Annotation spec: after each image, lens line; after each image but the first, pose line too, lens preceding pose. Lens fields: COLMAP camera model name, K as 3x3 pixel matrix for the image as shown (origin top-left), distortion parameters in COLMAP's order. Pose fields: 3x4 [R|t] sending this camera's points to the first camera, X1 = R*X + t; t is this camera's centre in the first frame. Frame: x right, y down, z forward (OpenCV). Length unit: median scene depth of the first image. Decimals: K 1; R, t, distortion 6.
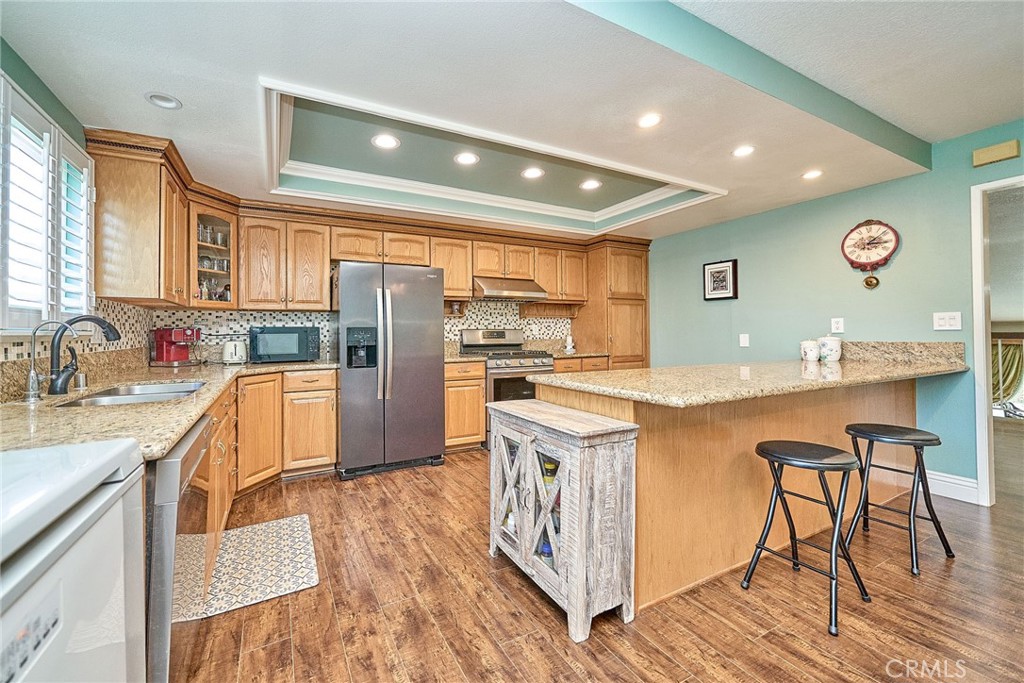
lens RADIAL K [[382.8, 0, 460.4], [0, 382.8, 331.3], [0, 0, 1]] dist [0.000353, -0.000030]
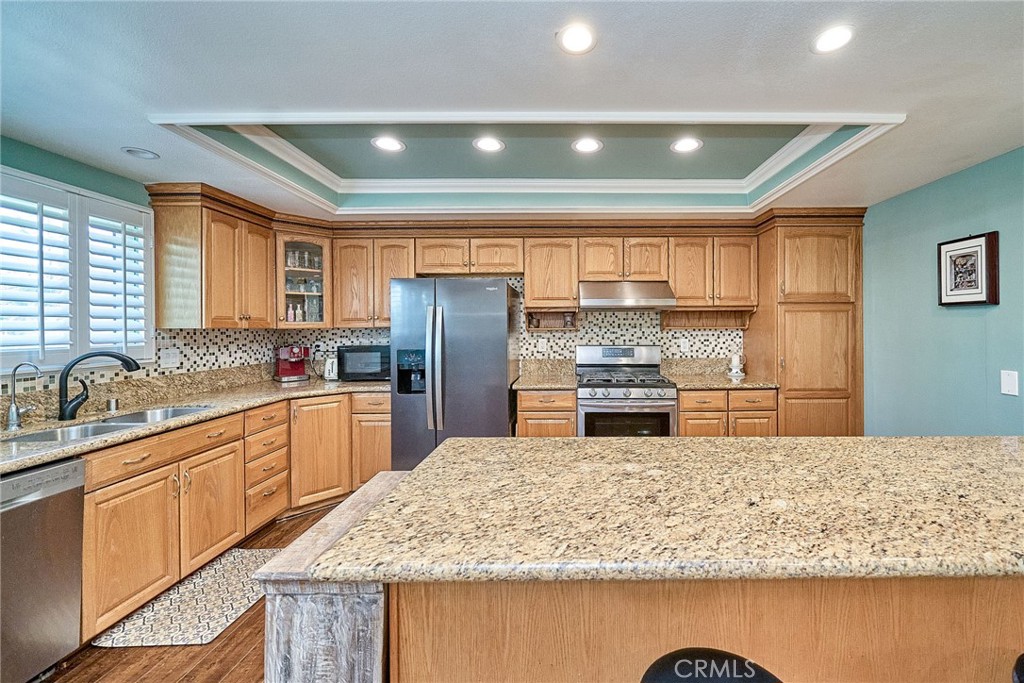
lens RADIAL K [[407.4, 0, 572.8], [0, 407.4, 330.9], [0, 0, 1]] dist [-0.001391, -0.000237]
pose [[0.911345, 0.004240, -0.411622, 0.389167], [0.002704, 0.999864, 0.016287, -0.055380], [0.411635, -0.015956, 0.911209, 0.214569]]
